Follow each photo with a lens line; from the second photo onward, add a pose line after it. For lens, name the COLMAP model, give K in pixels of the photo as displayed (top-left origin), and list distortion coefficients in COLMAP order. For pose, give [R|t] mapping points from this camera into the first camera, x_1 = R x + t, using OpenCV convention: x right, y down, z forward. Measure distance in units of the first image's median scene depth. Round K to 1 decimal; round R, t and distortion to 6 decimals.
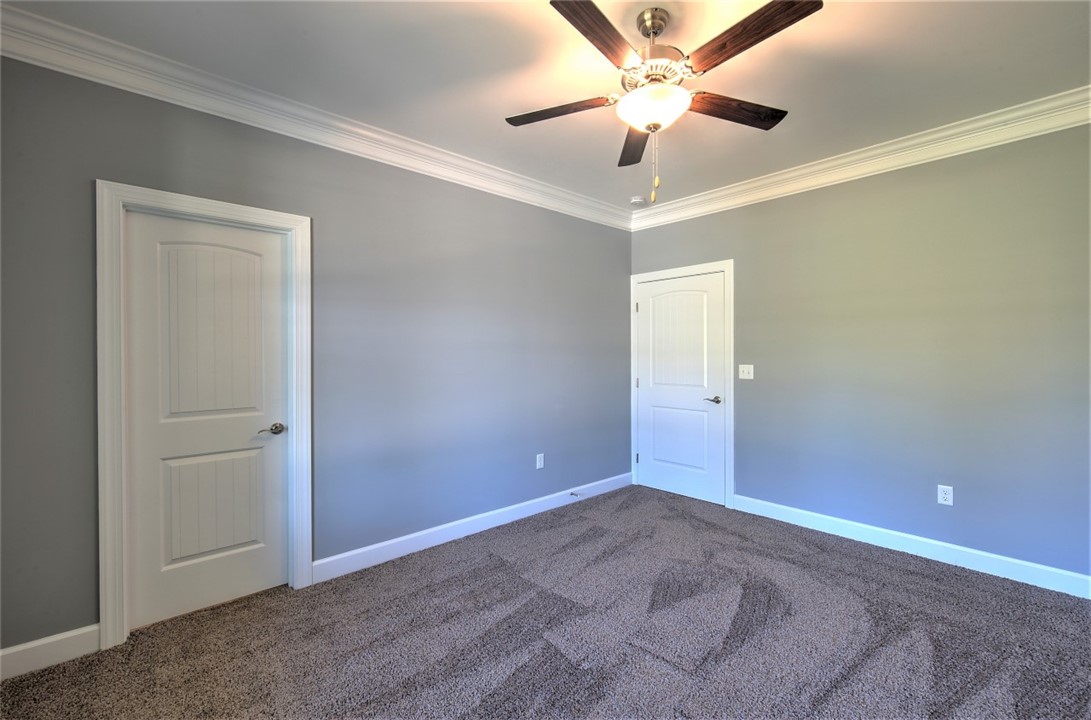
lens RADIAL K [[466.9, 0, 547.8], [0, 466.9, 357.3], [0, 0, 1]] dist [0.004534, -0.003507]
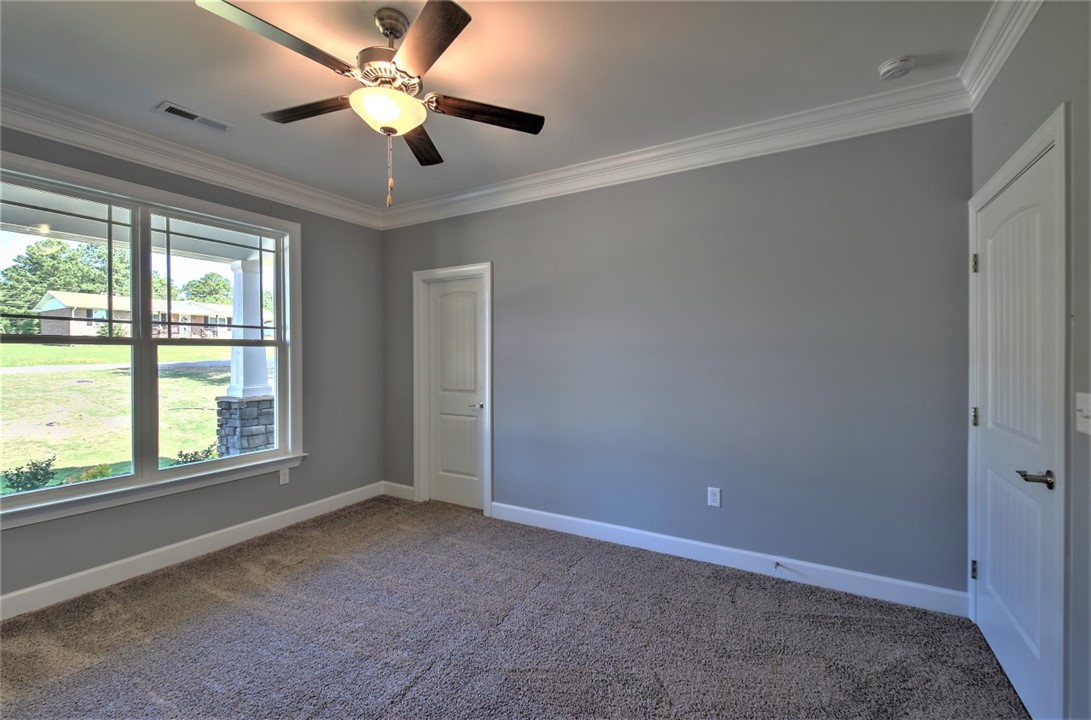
lens RADIAL K [[466.9, 0, 547.8], [0, 466.9, 357.3], [0, 0, 1]] dist [0.004534, -0.003507]
pose [[0.294080, 0.004229, -0.955772, 0.927482], [-0.005723, 0.999980, 0.002663, -0.009808], [0.955764, 0.004687, 0.294098, 0.750505]]
